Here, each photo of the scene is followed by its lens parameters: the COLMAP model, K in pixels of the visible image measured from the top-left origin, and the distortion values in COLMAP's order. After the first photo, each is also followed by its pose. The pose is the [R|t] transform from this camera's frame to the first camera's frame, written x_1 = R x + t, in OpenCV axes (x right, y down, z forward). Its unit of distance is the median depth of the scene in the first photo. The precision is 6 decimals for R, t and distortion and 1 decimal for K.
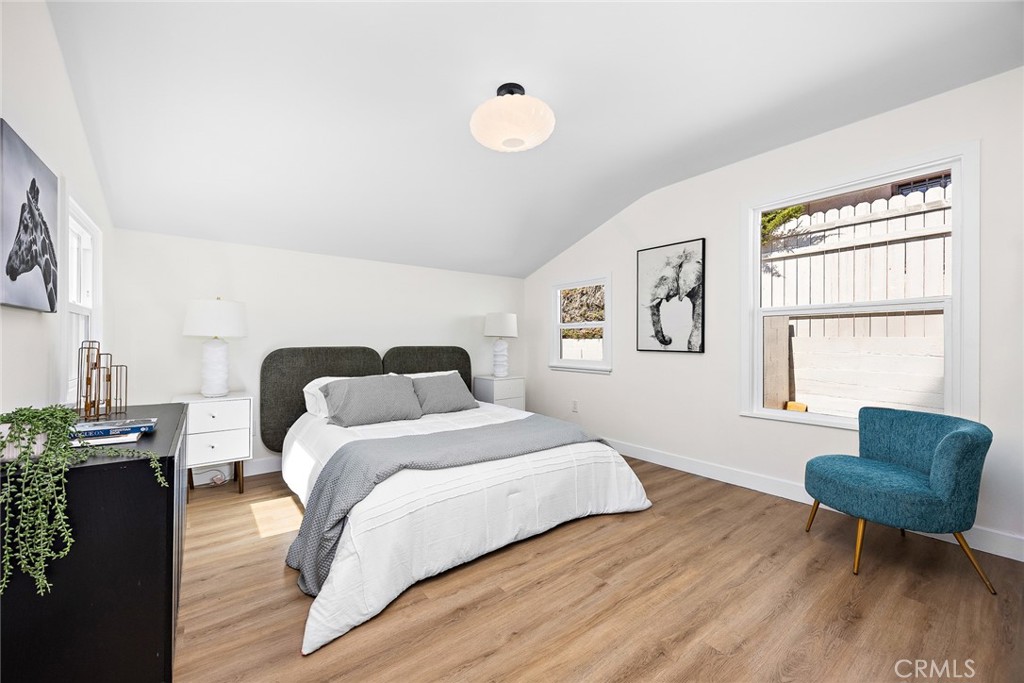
lens RADIAL K [[395.4, 0, 512.0], [0, 395.4, 341.5], [0, 0, 1]] dist [-0.000016, 0.000011]
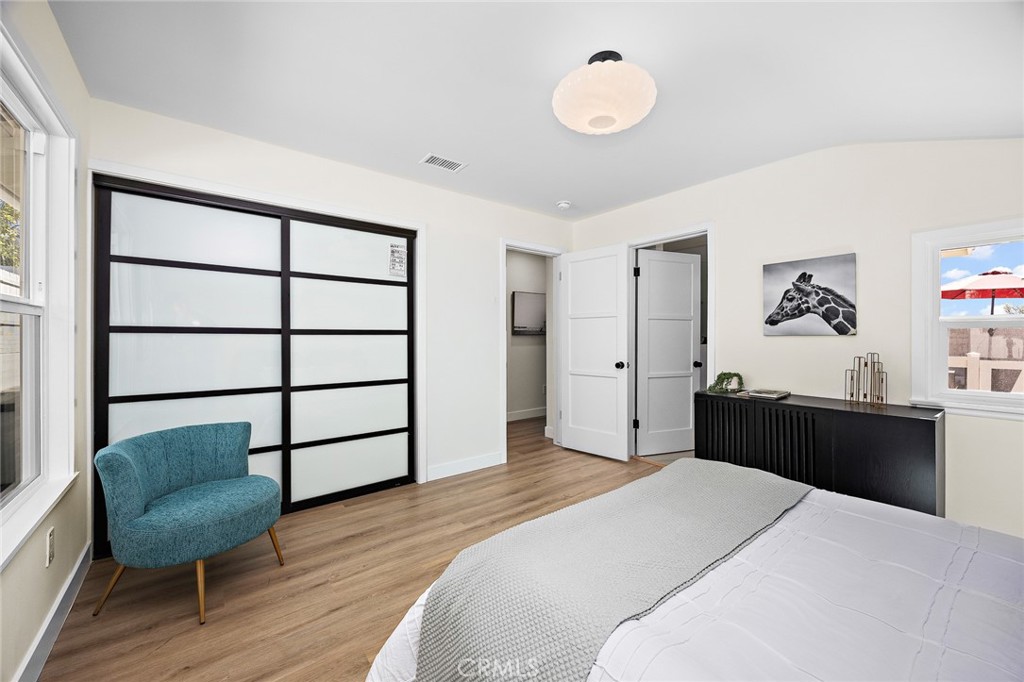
lens RADIAL K [[413.2, 0, 512.0], [0, 413.2, 341.0], [0, 0, 1]] dist [0.000939, 0.000103]
pose [[-0.999841, 0.000936, -0.017792, 0.236982], [0.000764, 0.999953, 0.009663, -0.049801], [0.017801, 0.009648, -0.999795, 2.114868]]
